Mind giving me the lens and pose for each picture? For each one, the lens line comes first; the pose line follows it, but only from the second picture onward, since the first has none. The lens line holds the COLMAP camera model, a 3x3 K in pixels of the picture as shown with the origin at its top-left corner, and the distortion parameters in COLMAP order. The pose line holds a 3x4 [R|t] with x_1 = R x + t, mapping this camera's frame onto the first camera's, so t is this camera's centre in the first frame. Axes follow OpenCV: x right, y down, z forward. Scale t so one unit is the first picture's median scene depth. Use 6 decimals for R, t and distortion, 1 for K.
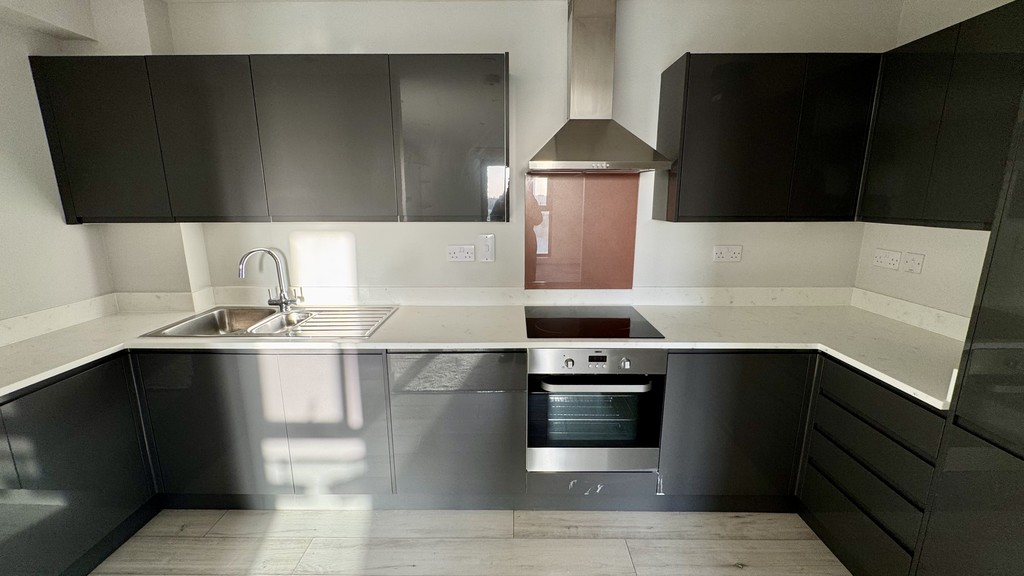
lens RADIAL K [[412.3, 0, 513.2], [0, 412.3, 289.1], [0, 0, 1]] dist [-0.002352, -0.000963]
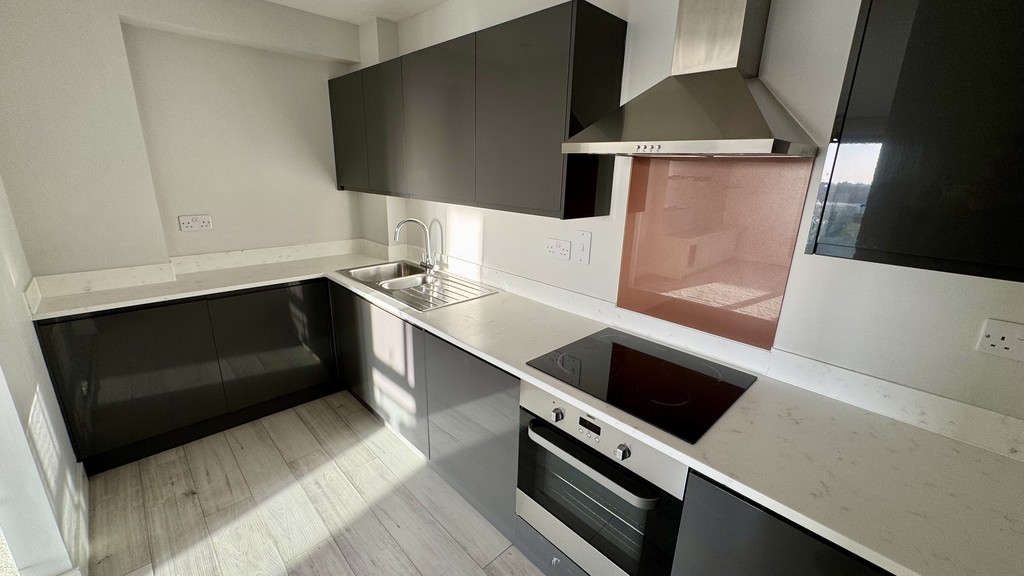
lens RADIAL K [[412.3, 0, 521.2], [0, 412.3, 289.3], [0, 0, 1]] dist [-0.002352, -0.000963]
pose [[0.697522, 0.222758, -0.681060, 0.462138], [-0.182312, 0.974345, 0.131965, -0.110026], [0.692983, 0.032117, 0.720238, 0.333202]]
